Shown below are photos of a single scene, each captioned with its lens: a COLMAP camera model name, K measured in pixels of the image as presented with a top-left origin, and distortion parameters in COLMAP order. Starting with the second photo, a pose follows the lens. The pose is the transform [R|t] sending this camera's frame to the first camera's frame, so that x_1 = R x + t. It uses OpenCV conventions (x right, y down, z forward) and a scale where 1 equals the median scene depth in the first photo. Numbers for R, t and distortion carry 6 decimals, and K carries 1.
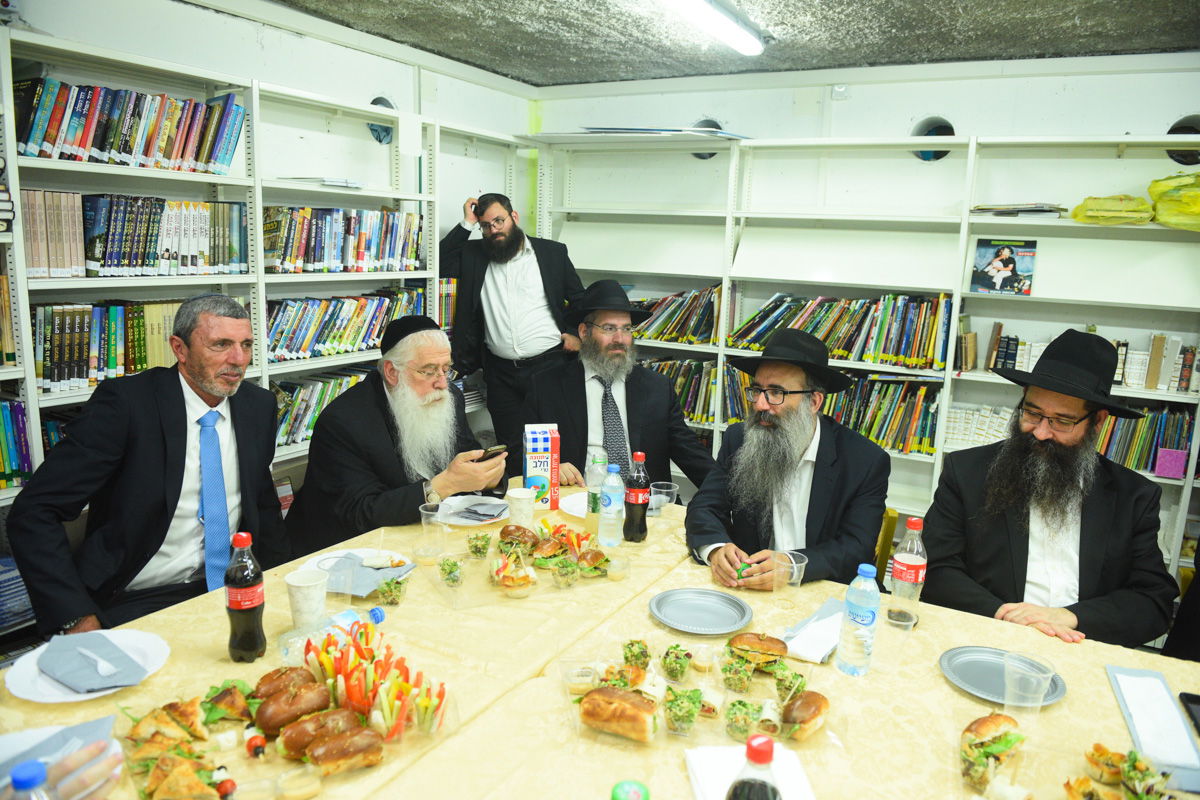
lens RADIAL K [[814.2, 0, 599.2], [0, 814.2, 400.2], [0, 0, 1]] dist [-0.049631, -0.001156]
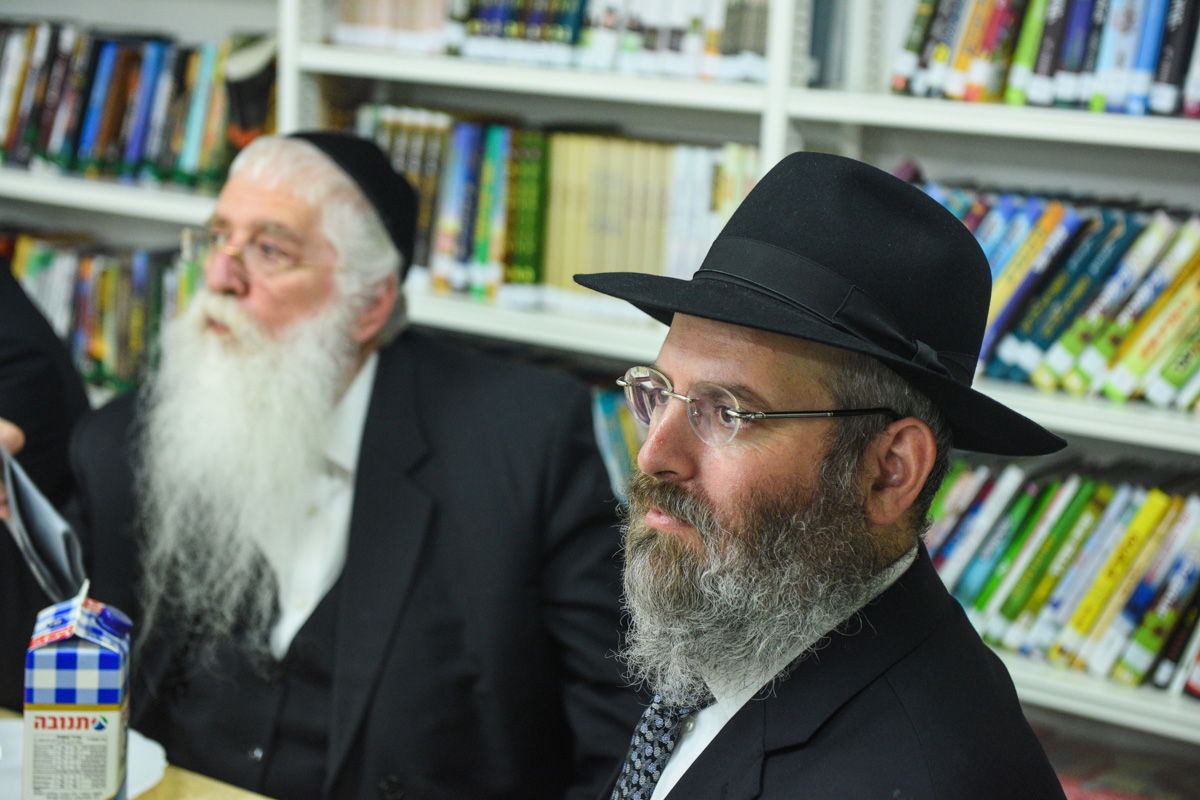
lens RADIAL K [[2153.6, 0, 597.6], [0, 2153.6, 400.7], [0, 0, 1]] dist [0.074559, 0.000000]
pose [[-0.087481, 0.155687, -0.983925, 0.441920], [-0.239969, 0.955332, 0.172499, -0.143578], [0.966831, 0.251202, -0.046213, 0.849702]]
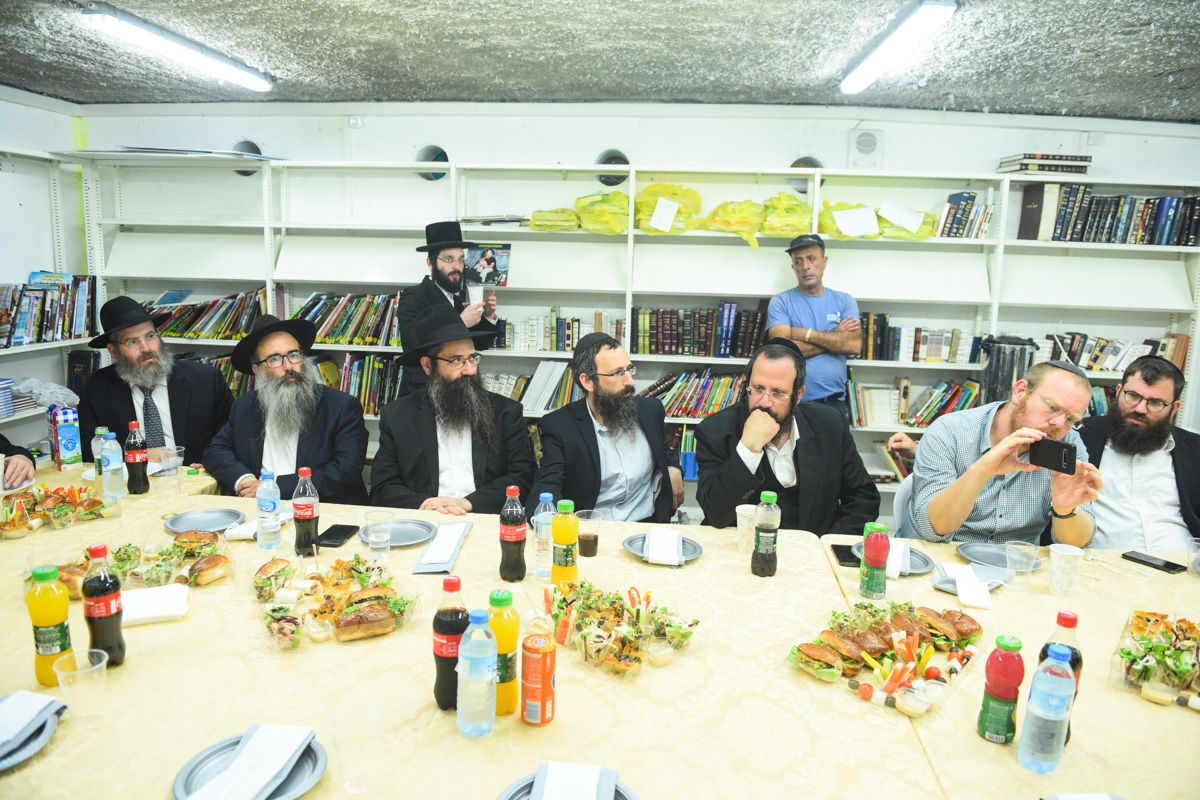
lens RADIAL K [[814.2, 0, 596.7], [0, 814.2, 400.9], [0, 0, 1]] dist [-0.049631, -0.001156]
pose [[0.916876, -0.081825, 0.390695, 0.143226], [0.082994, 0.996453, 0.013924, 0.047901], [-0.390449, 0.019658, 0.920415, -0.262044]]
